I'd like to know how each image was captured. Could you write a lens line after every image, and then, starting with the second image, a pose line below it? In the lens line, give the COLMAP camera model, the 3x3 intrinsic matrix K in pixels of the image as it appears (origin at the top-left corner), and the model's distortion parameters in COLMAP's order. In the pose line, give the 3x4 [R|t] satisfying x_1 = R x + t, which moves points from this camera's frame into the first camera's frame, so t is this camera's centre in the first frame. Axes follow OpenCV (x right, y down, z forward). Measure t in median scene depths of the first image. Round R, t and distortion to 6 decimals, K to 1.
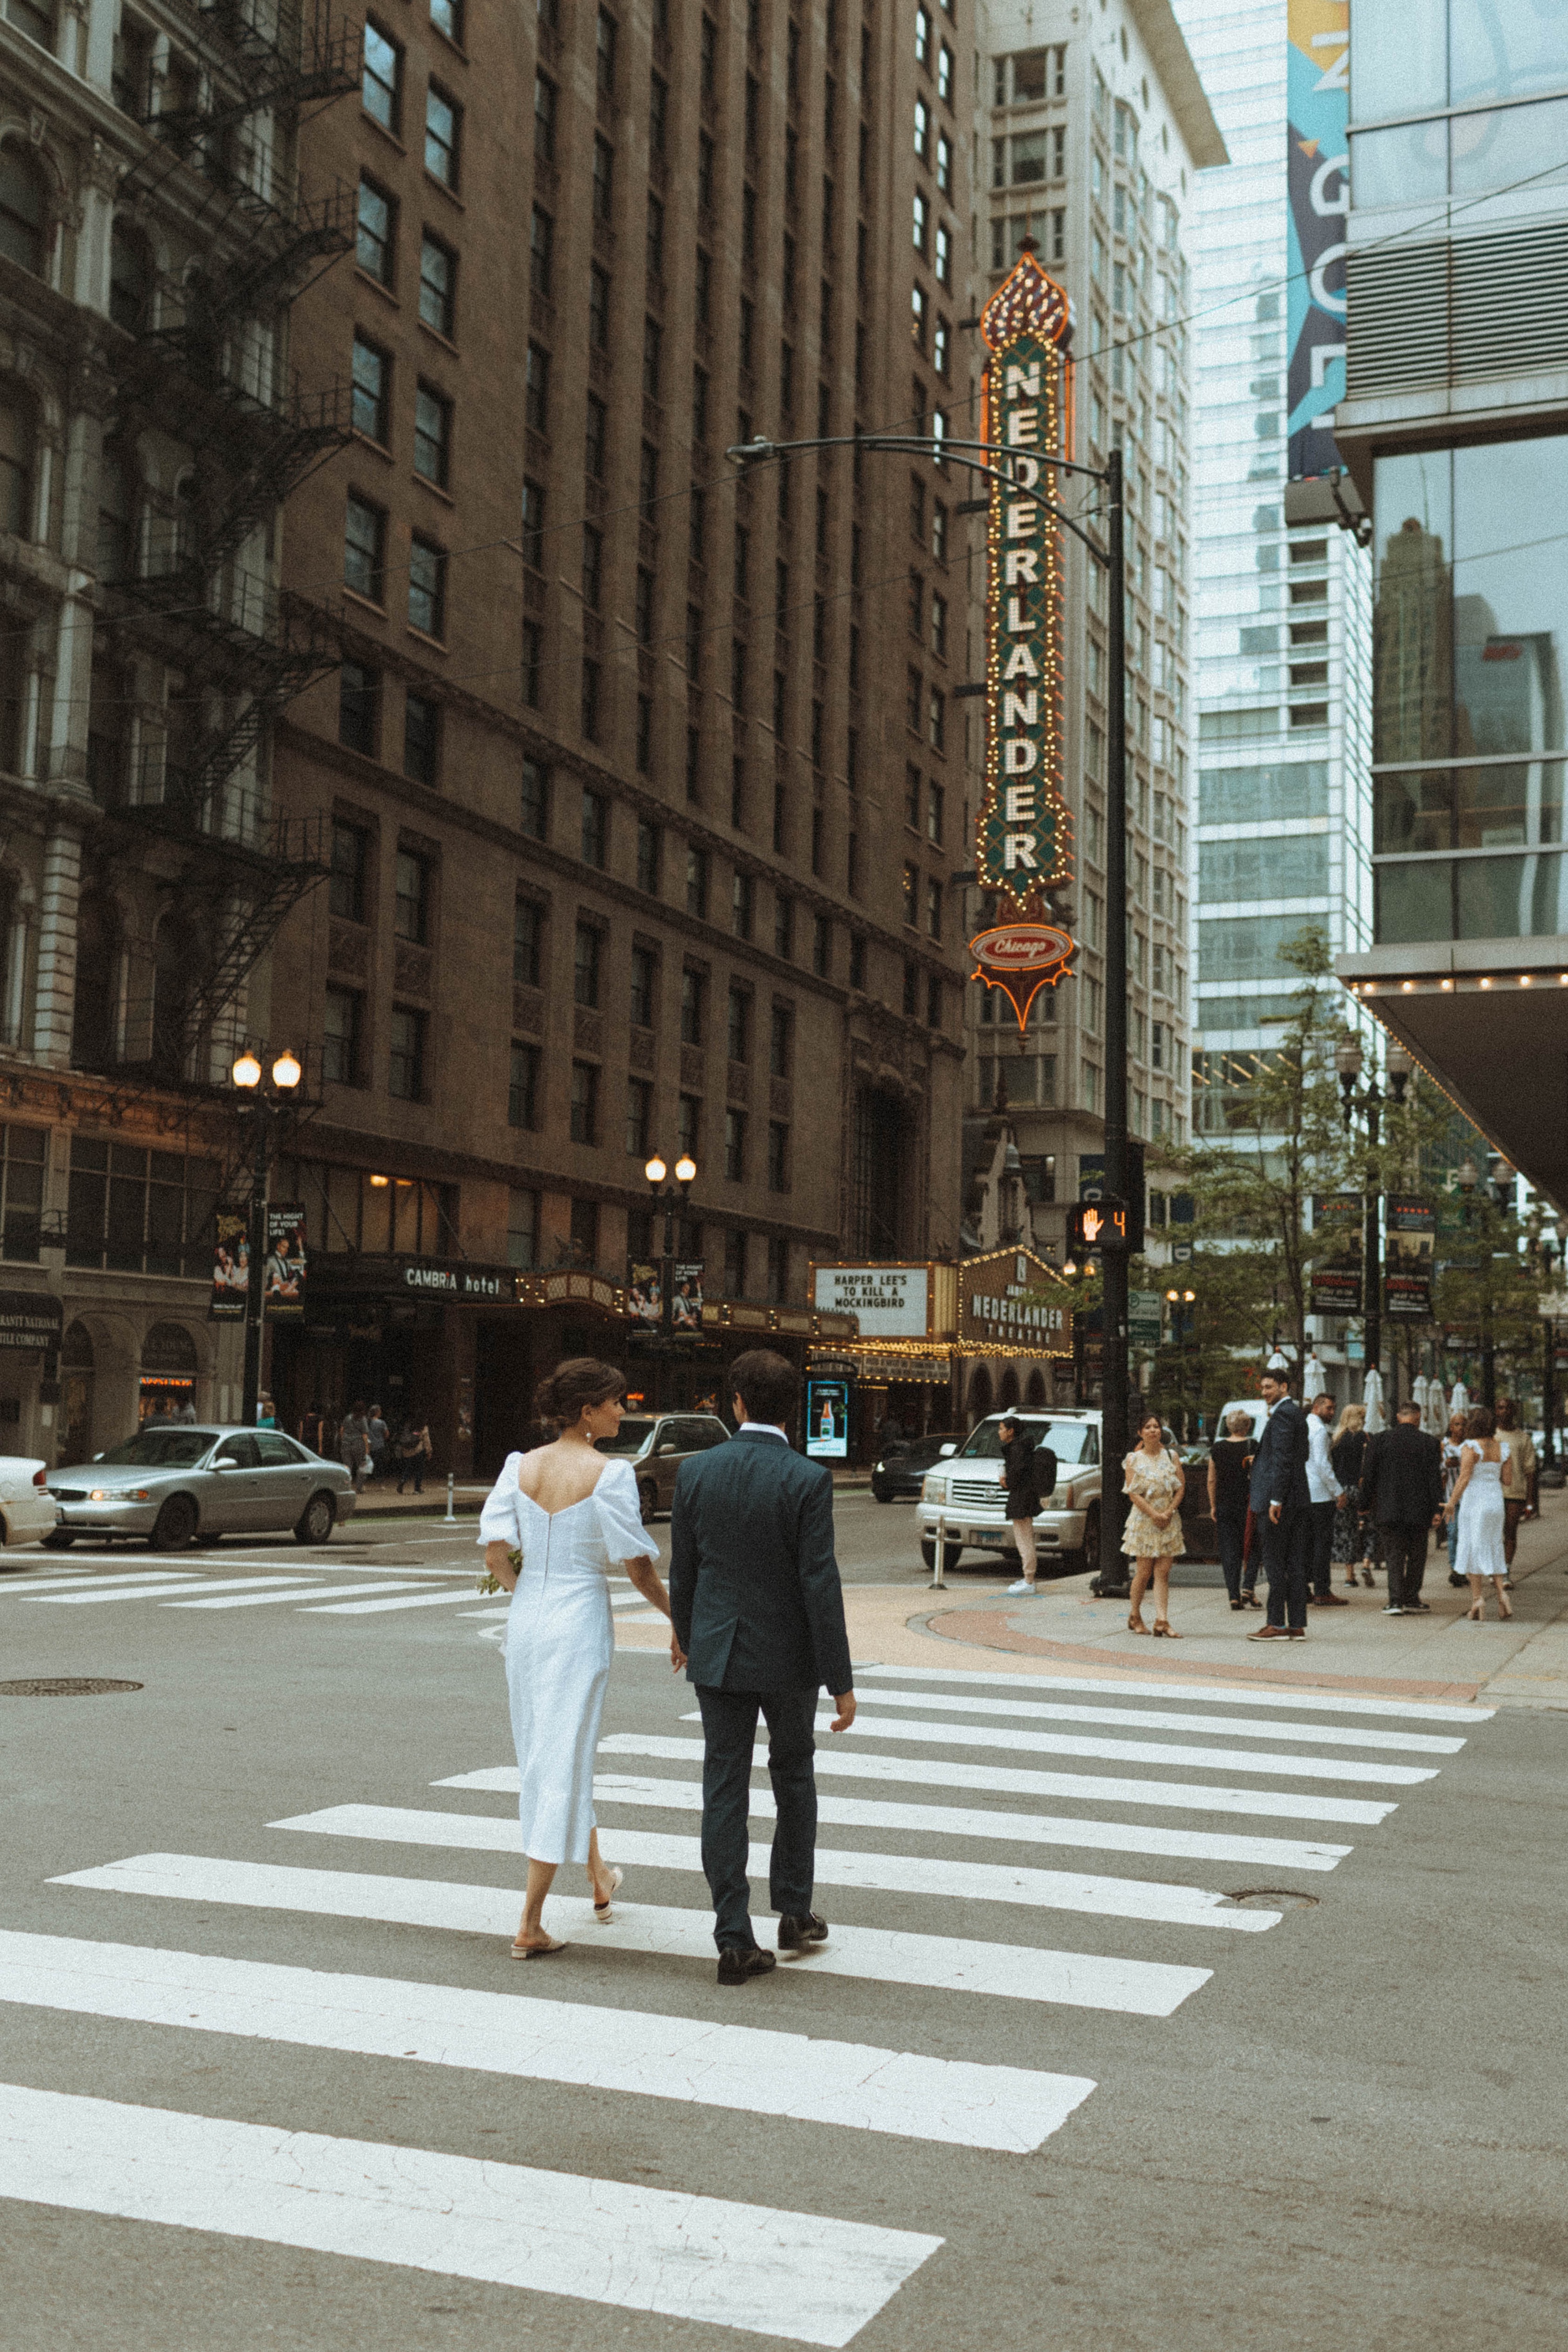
lens RADIAL K [[2265.3, 0, 790.6], [0, 2265.3, 1180.2], [0, 0, 1]] dist [0.019026, 0.000000]
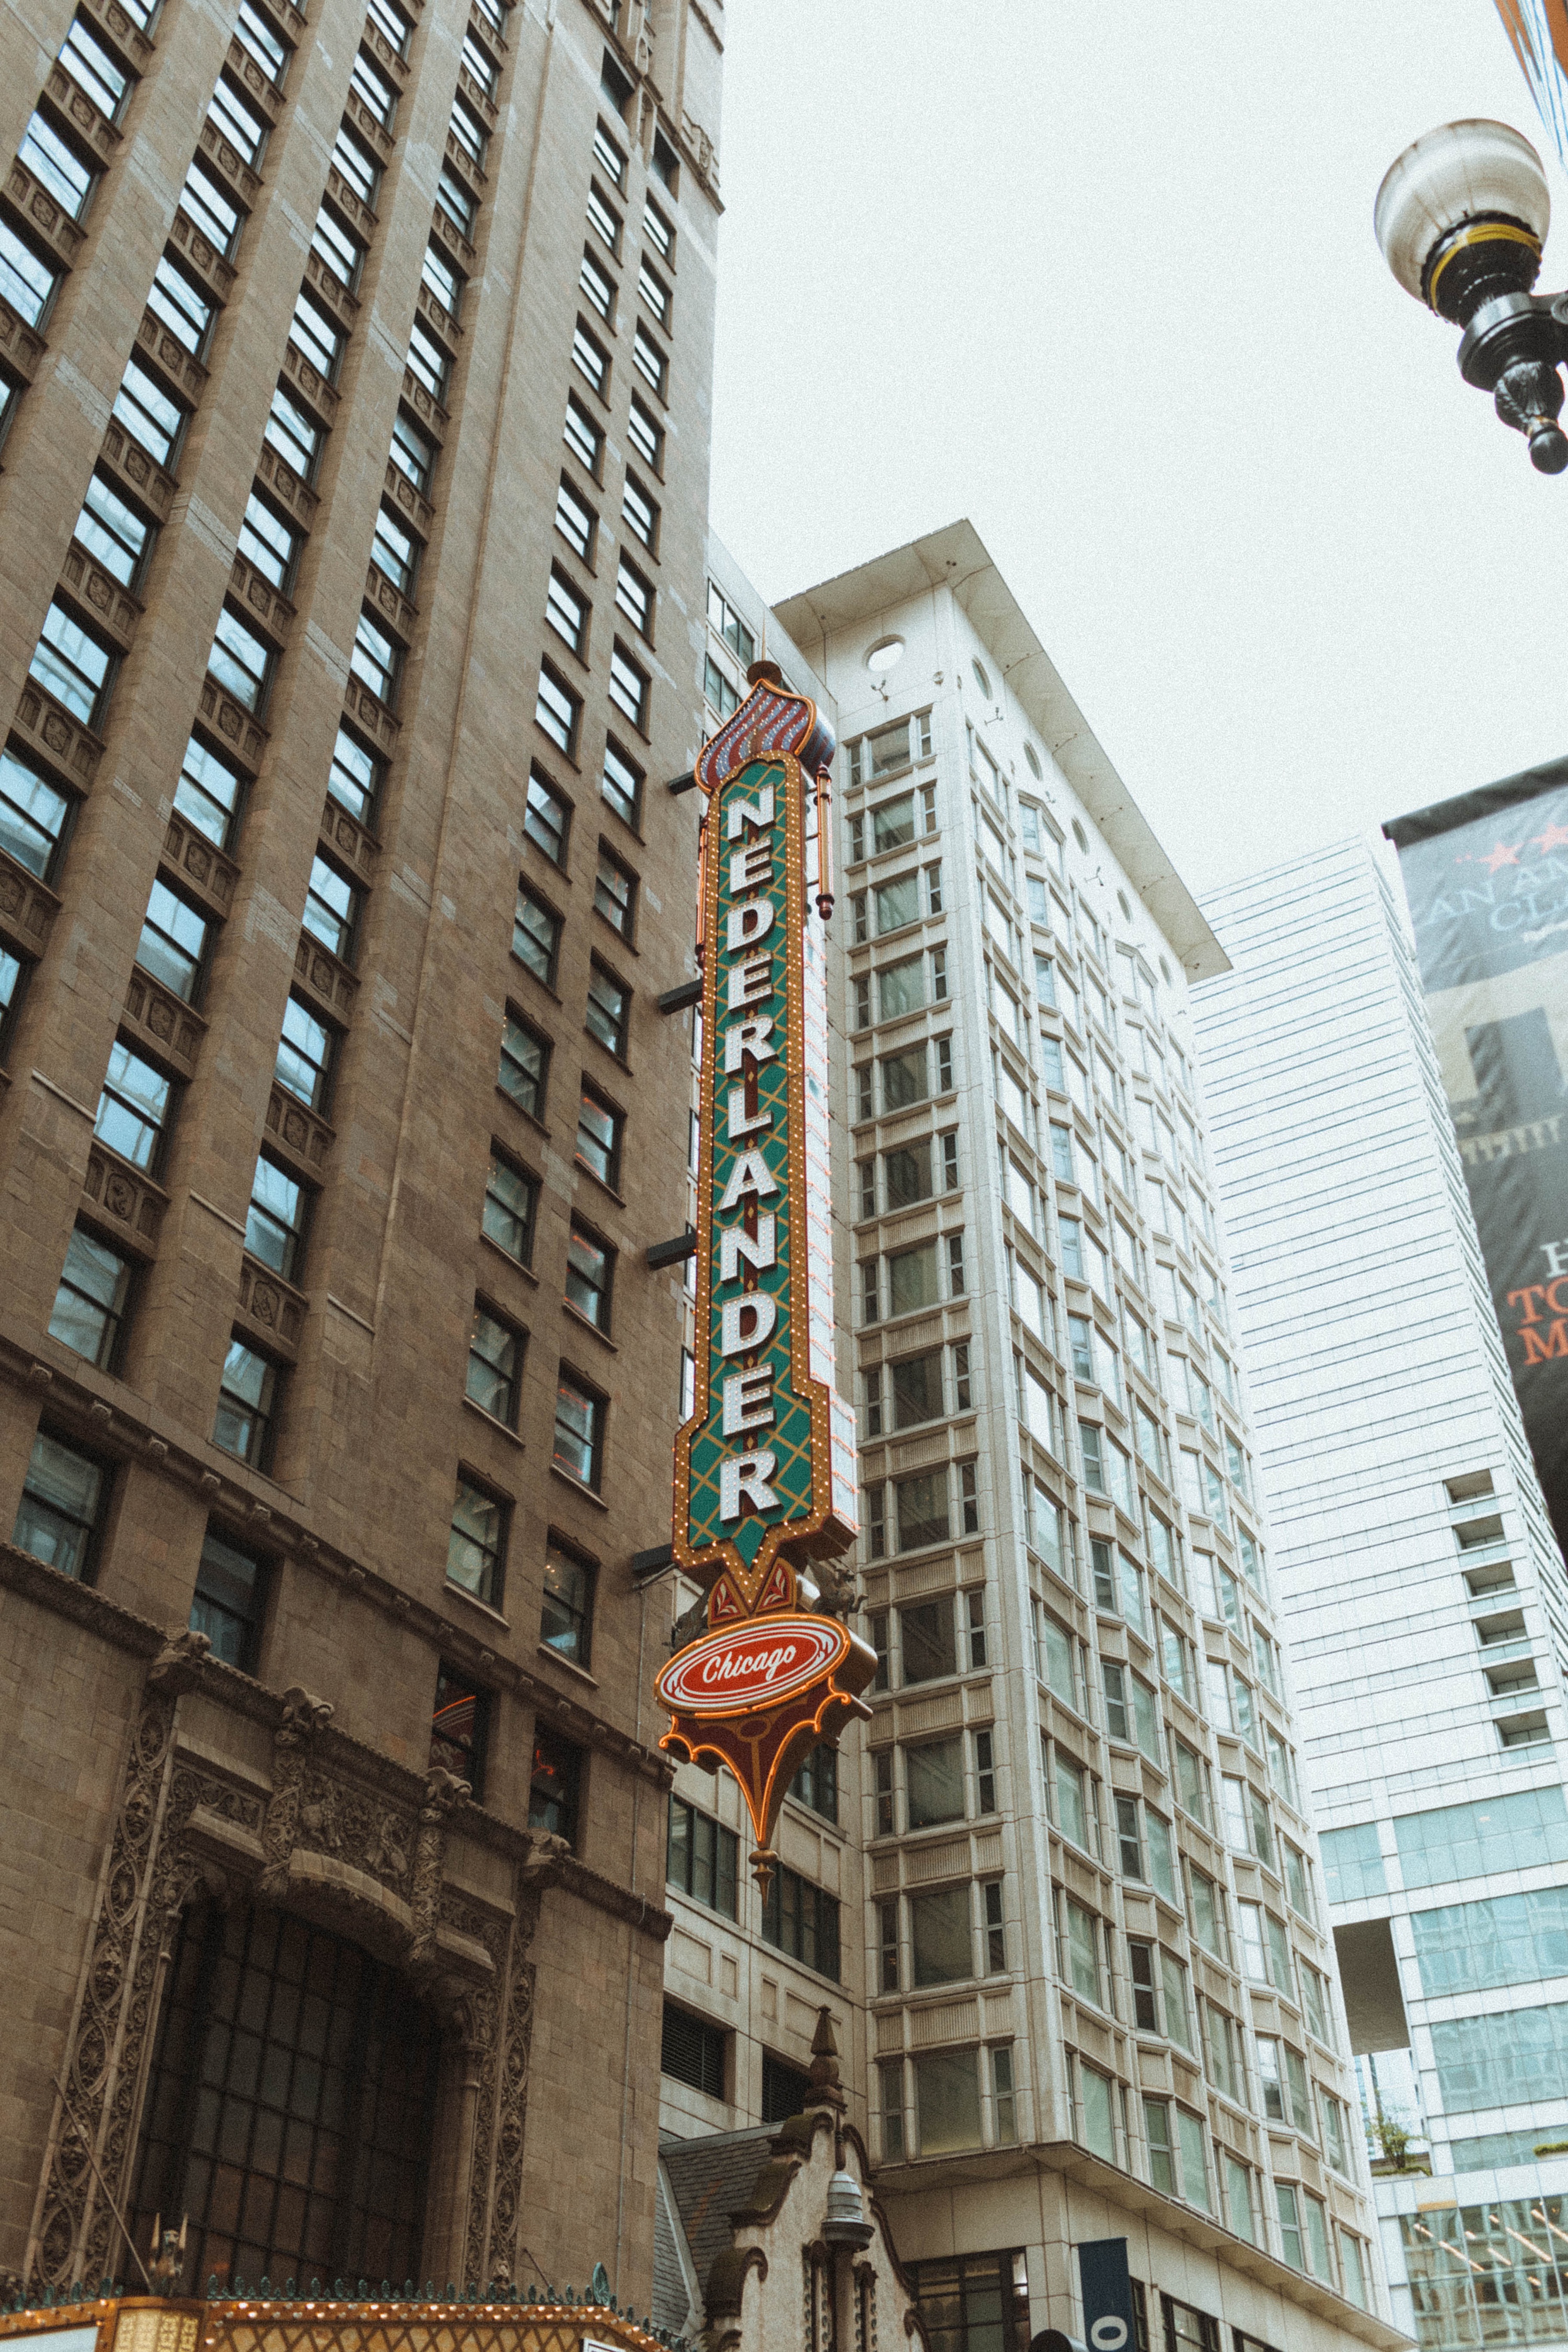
lens RADIAL K [[2265.3, 0, 772.5], [0, 2265.3, 1176.0], [0, 0, 1]] dist [0.019026, 0.000000]
pose [[0.990841, -0.100925, -0.089709, 0.156925], [0.039356, 0.851359, -0.523104, 0.058072], [0.129168, 0.514783, 0.847534, 0.537515]]
